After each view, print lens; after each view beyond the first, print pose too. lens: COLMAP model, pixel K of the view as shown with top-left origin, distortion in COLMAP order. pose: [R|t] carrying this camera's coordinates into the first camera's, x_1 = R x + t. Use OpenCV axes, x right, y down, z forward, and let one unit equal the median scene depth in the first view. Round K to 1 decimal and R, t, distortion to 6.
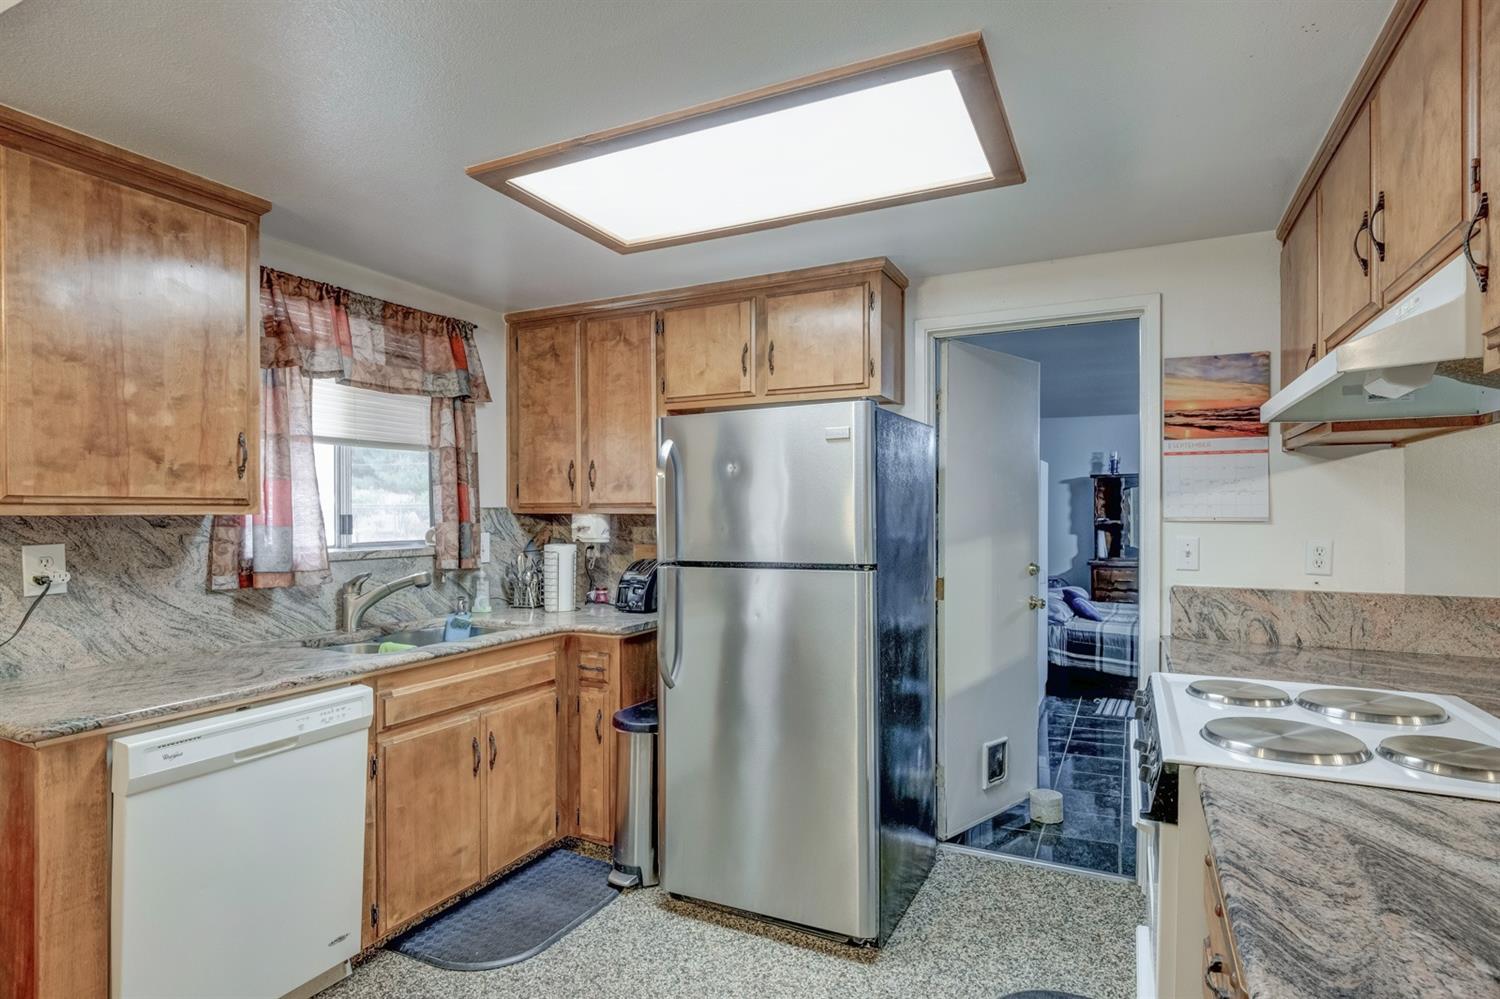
lens RADIAL K [[774.6, 0, 751.1], [0, 774.6, 521.3], [0, 0, 1]] dist [-0.000516, -0.004781]
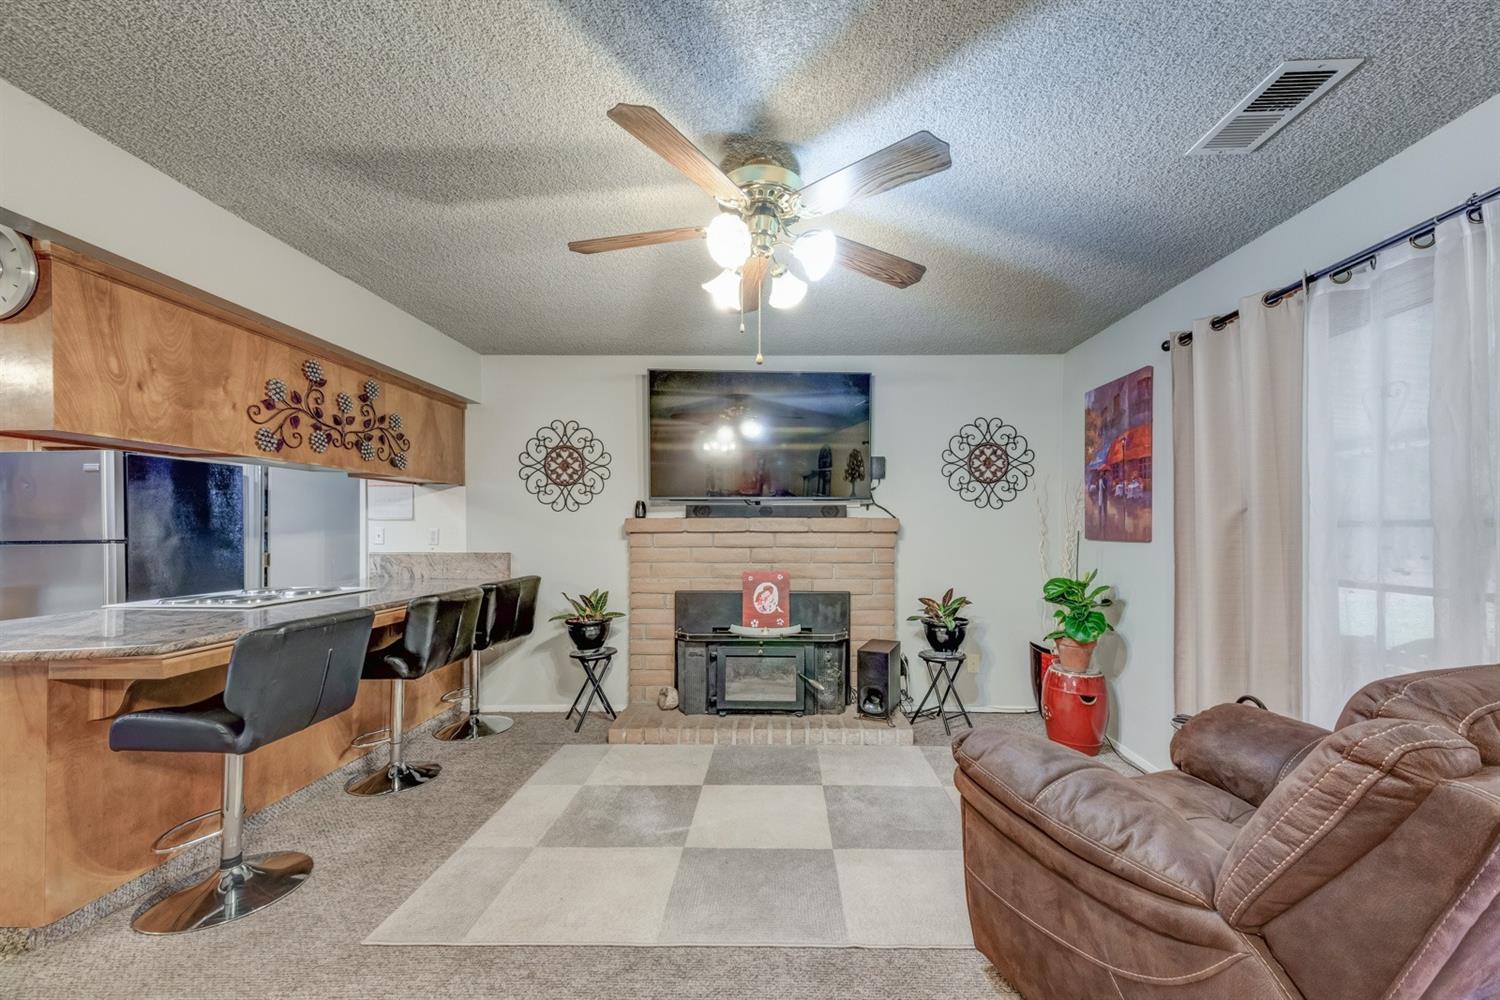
lens RADIAL K [[584.2, 0, 760.4], [0, 584.2, 528.2], [0, 0, 1]] dist [0.009436, -0.000488]
pose [[0.901100, 0.000773, 0.433610, 0.813698], [0.005671, 0.999892, -0.013569, 0.048628], [-0.433574, 0.014686, 0.900998, -0.813841]]
